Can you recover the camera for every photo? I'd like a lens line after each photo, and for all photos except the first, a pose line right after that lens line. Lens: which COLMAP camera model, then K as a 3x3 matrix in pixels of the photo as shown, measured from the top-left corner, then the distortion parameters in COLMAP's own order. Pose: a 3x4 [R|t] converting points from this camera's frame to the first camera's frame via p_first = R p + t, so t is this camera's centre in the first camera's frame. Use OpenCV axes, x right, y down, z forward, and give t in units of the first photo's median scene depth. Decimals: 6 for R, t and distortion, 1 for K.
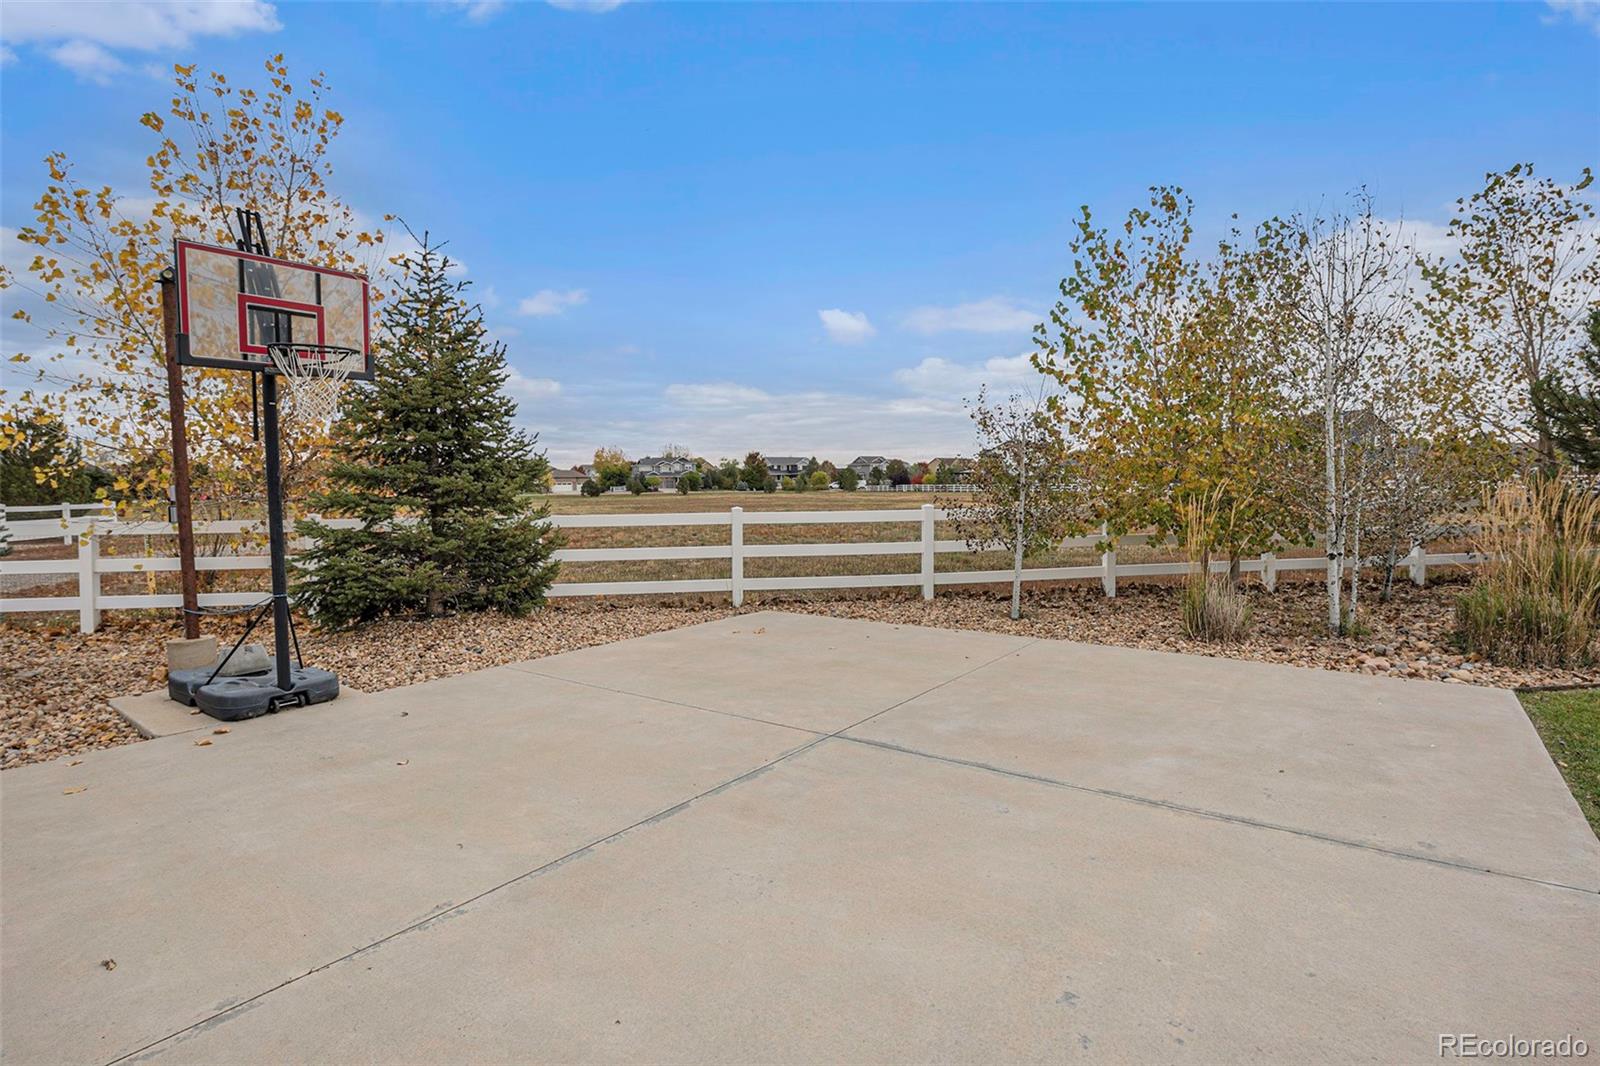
lens RADIAL K [[817.4, 0, 800.0], [0, 817.4, 533.0], [0, 0, 1]] dist [0.000189, 0.000000]
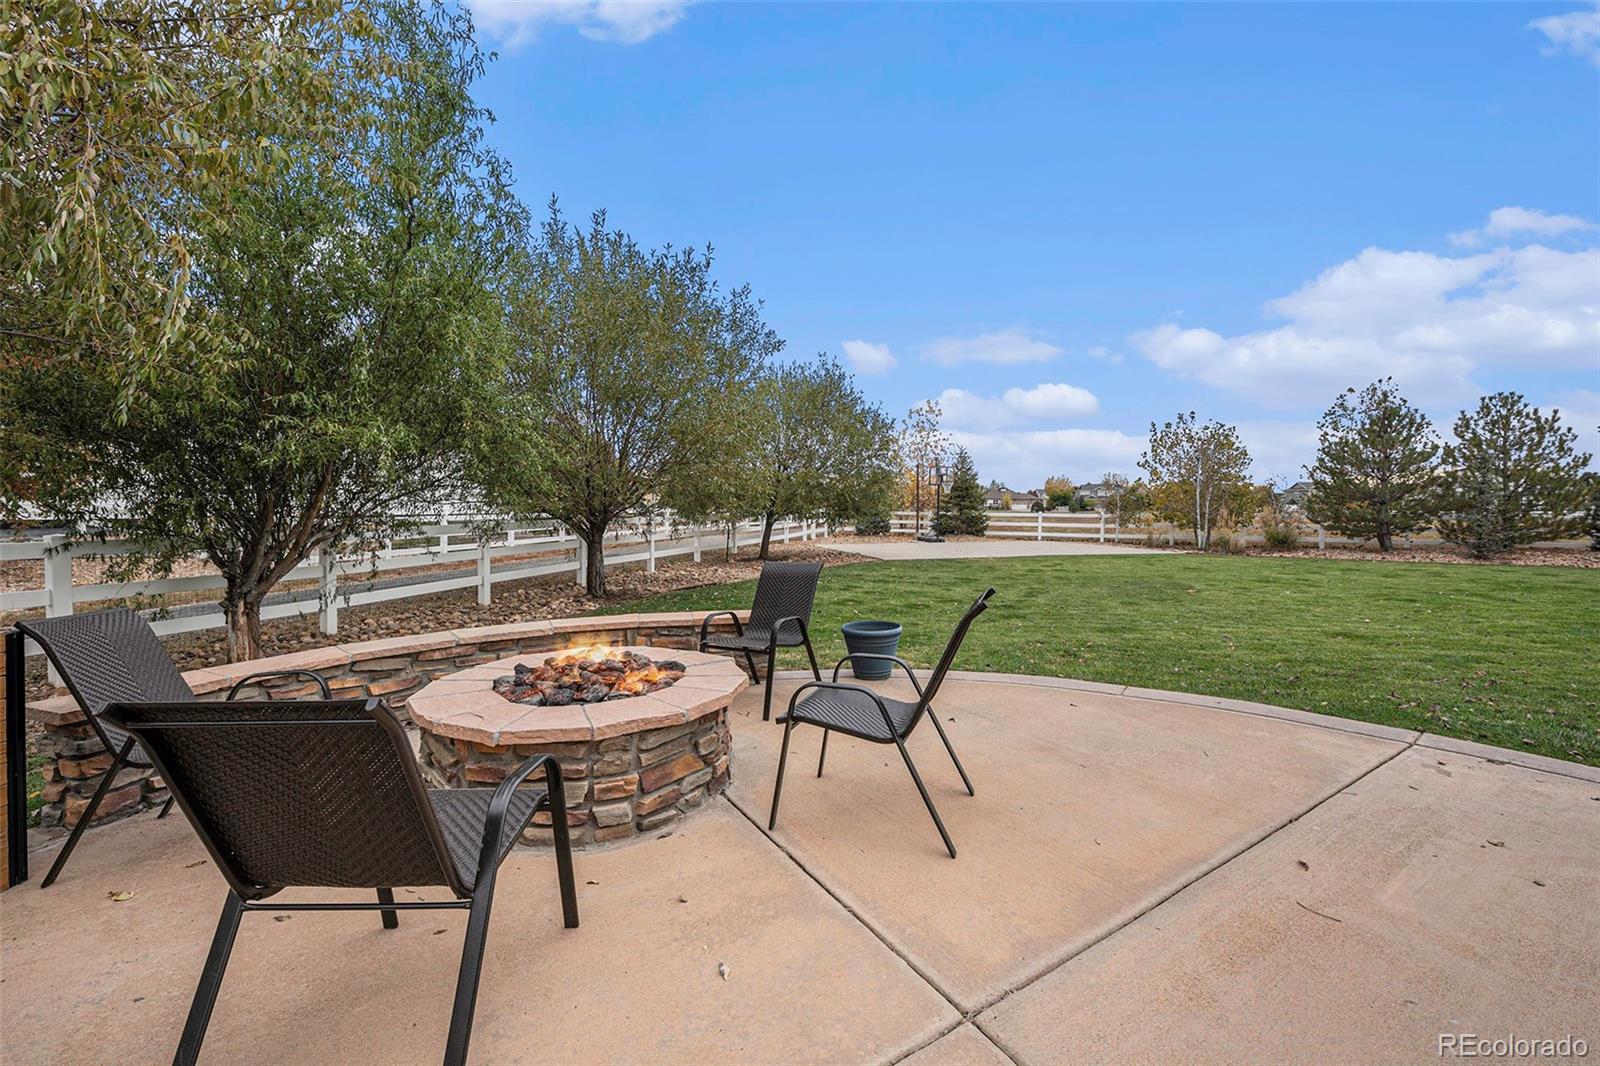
lens RADIAL K [[639.0, 0, 800.0], [0, 639.0, 533.0], [0, 0, 1]] dist [0.000612, 0.000033]
pose [[0.814375, 0.043606, -0.578698, 0.677484], [-0.051158, 0.998685, 0.003260, 0.103743], [0.578080, 0.026950, 0.815535, -1.842403]]
